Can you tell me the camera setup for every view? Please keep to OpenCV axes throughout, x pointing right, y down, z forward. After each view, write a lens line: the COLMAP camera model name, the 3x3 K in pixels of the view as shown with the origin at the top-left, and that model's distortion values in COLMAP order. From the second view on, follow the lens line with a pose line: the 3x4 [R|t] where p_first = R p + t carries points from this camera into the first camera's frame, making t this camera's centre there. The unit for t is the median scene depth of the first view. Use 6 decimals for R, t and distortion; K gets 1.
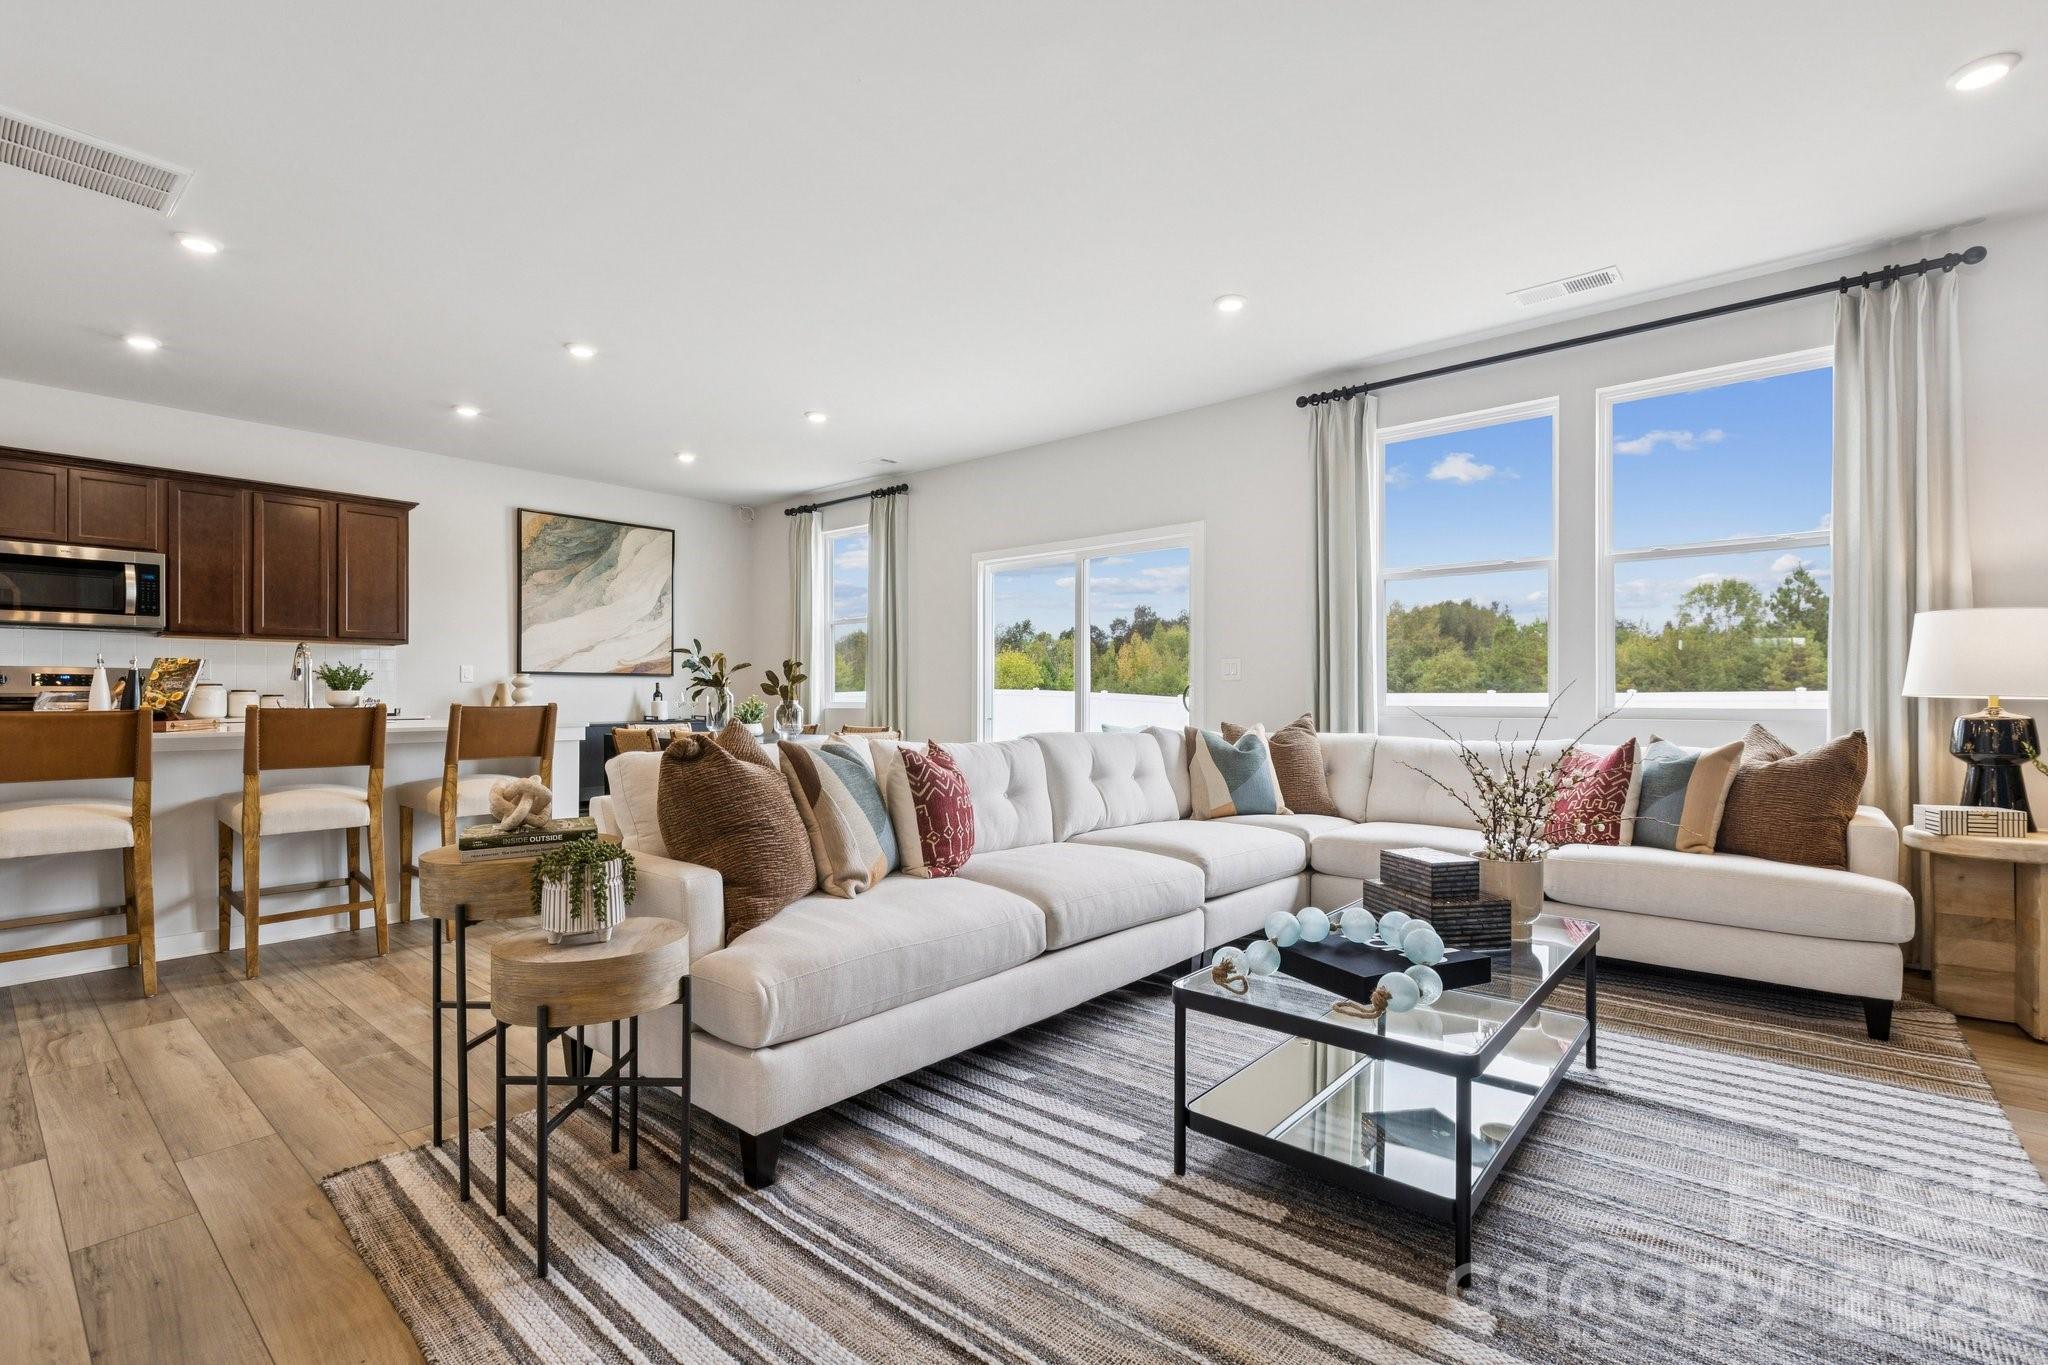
lens RADIAL K [[921.2, 0, 1037.0], [0, 921.2, 707.8], [0, 0, 1]] dist [-0.002951, 0.000907]
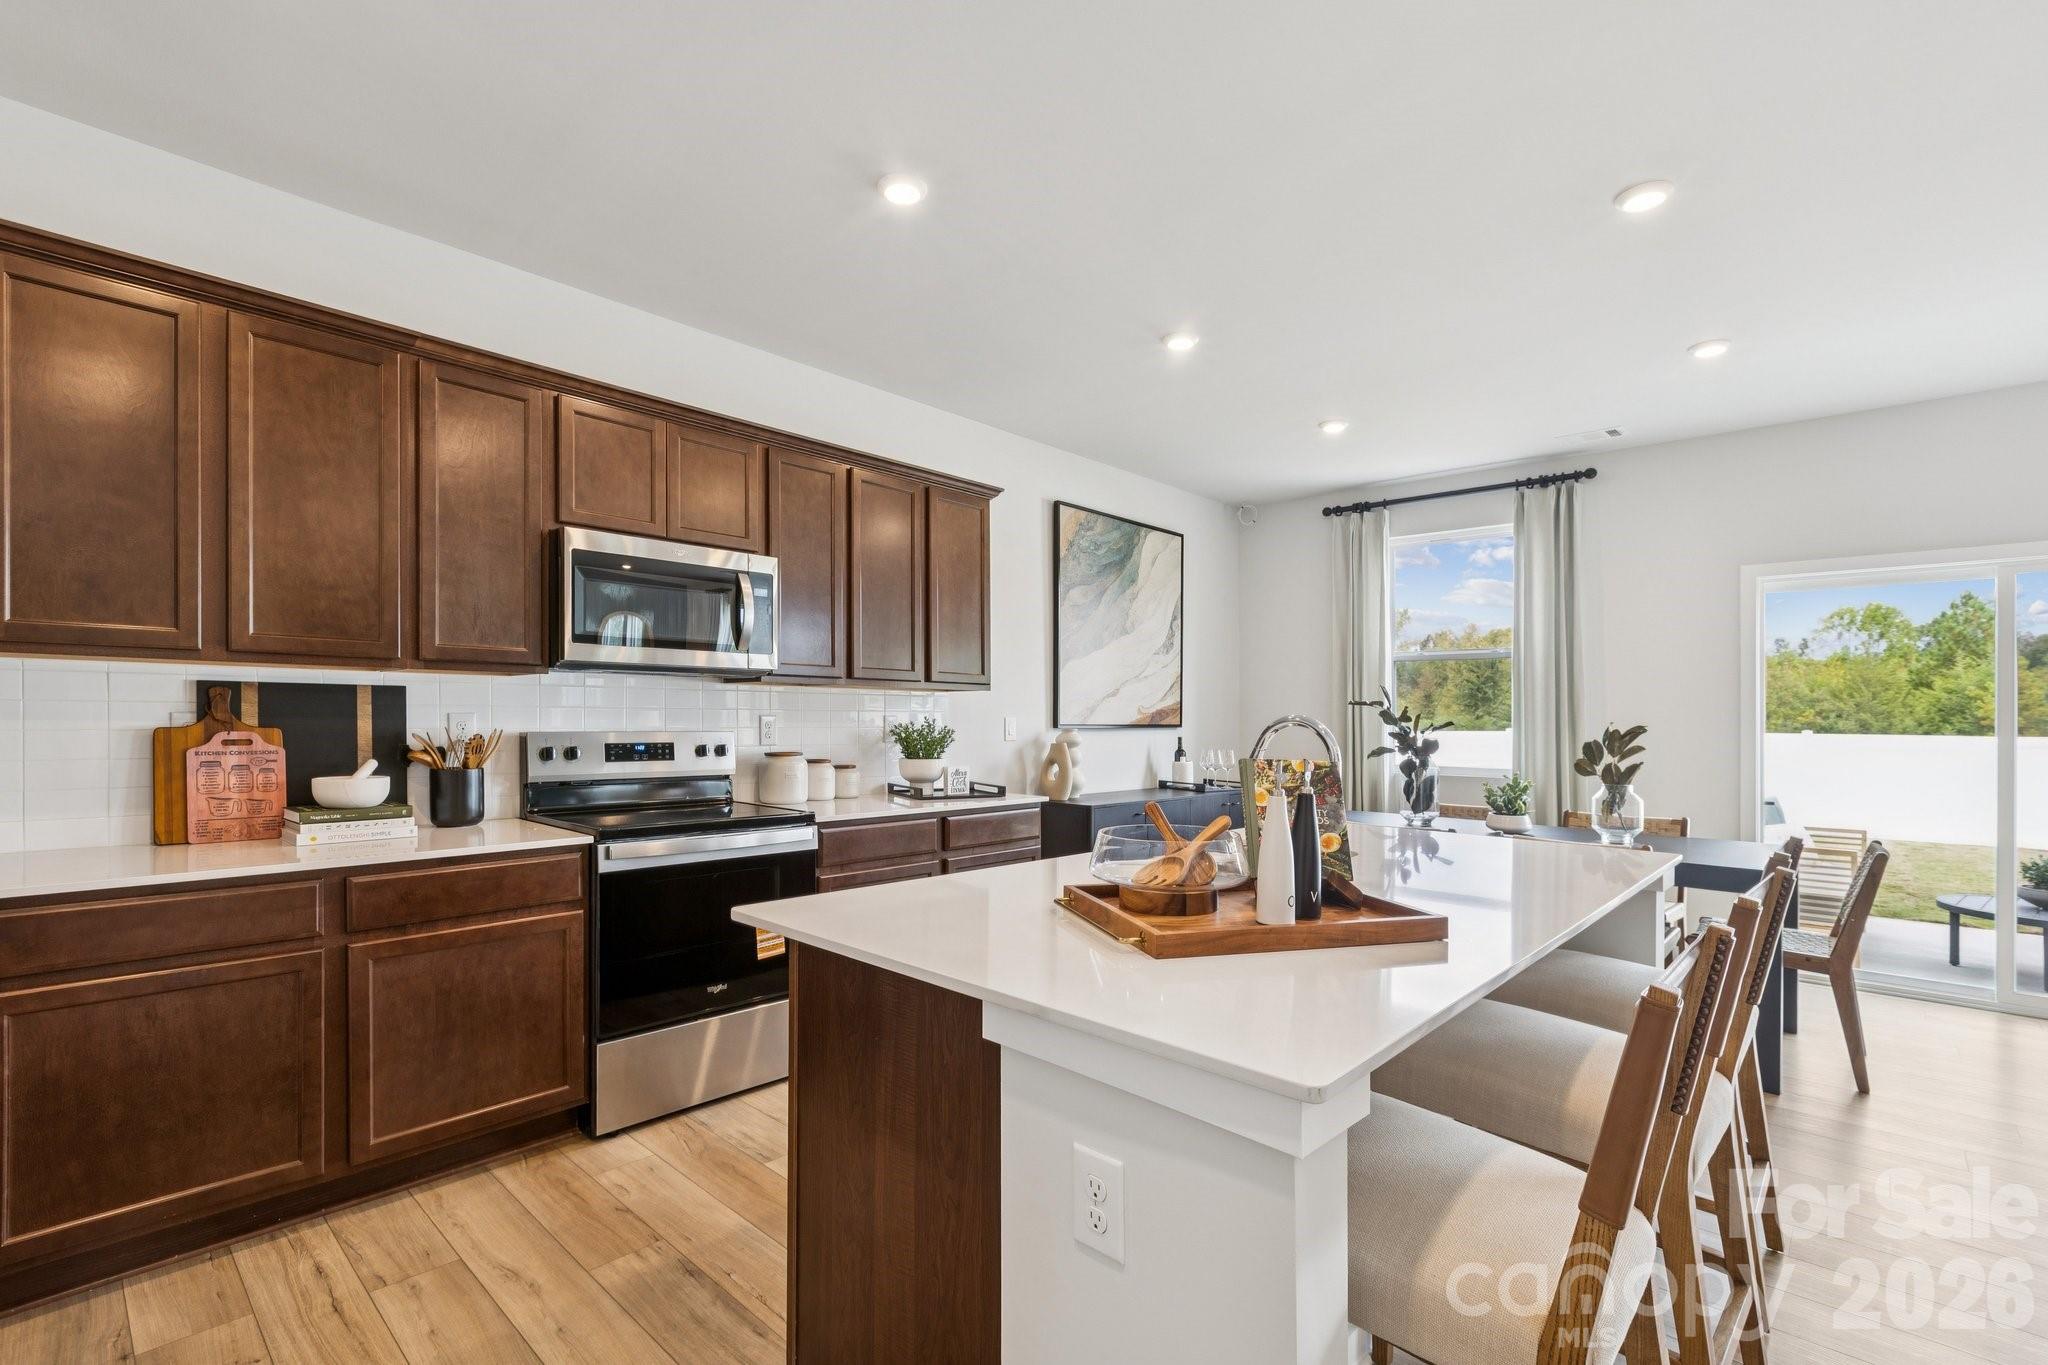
lens RADIAL K [[921.2, 0, 1029.5], [0, 921.2, 703.3], [0, 0, 1]] dist [-0.002951, 0.000907]
pose [[0.998528, 0.011543, -0.053002, -0.516873], [-0.012889, 0.999601, -0.025130, -0.036141], [0.052690, 0.025776, 0.998278, 0.259852]]
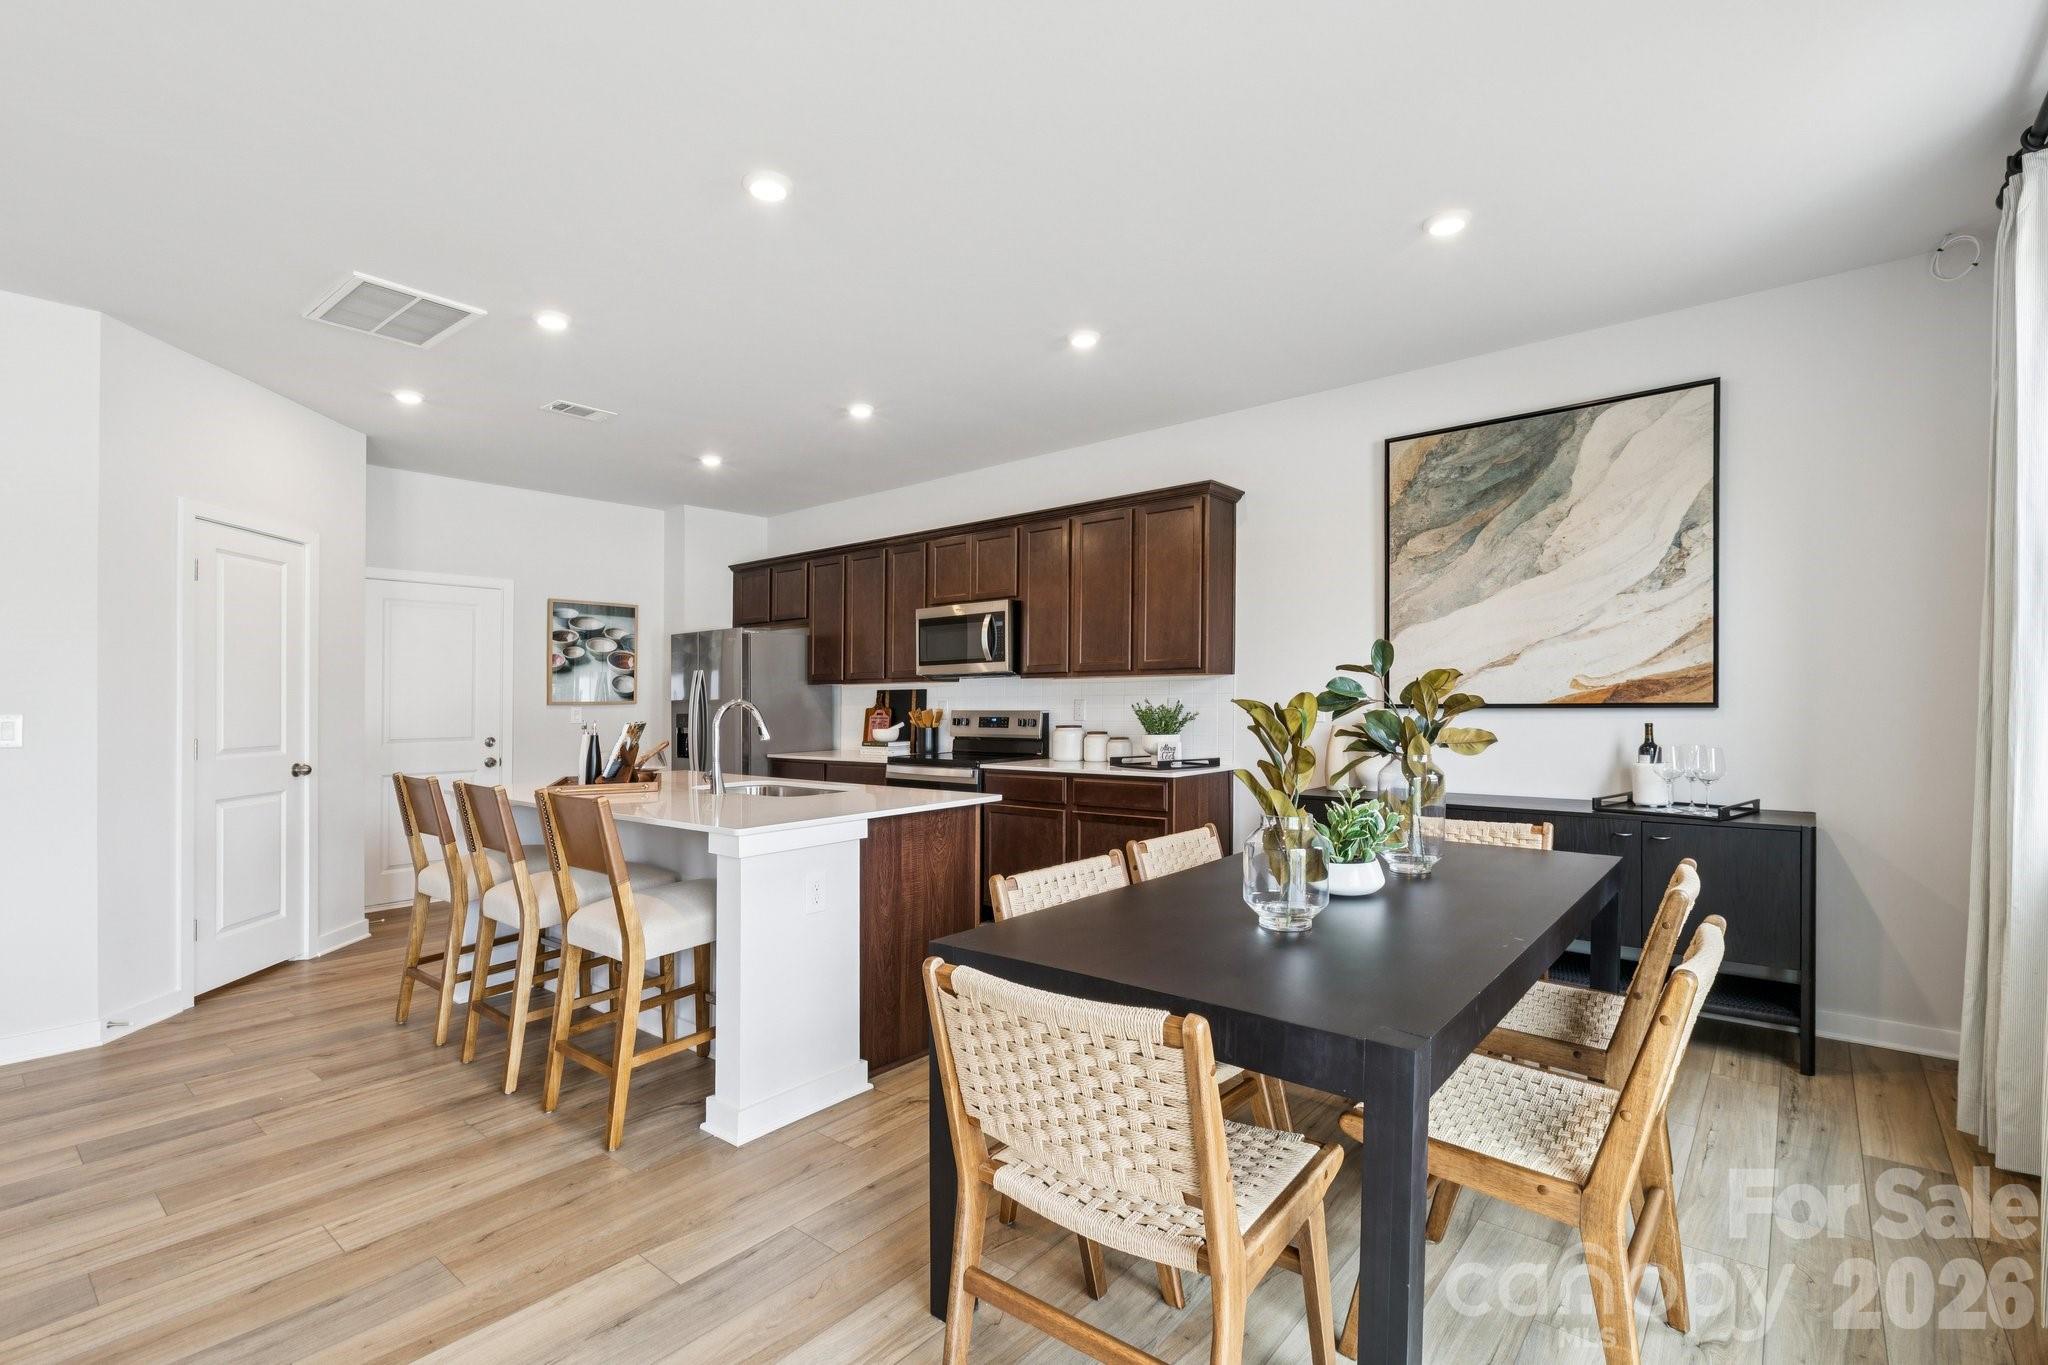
lens RADIAL K [[921.2, 0, 1036.0], [0, 921.2, 676.5], [0, 0, 1]] dist [-0.002951, 0.000907]
pose [[0.008161, -0.028232, -0.999568, 0.046172], [-0.005324, 0.999586, -0.028276, -0.037731], [0.999953, 0.005553, 0.008007, 0.722070]]
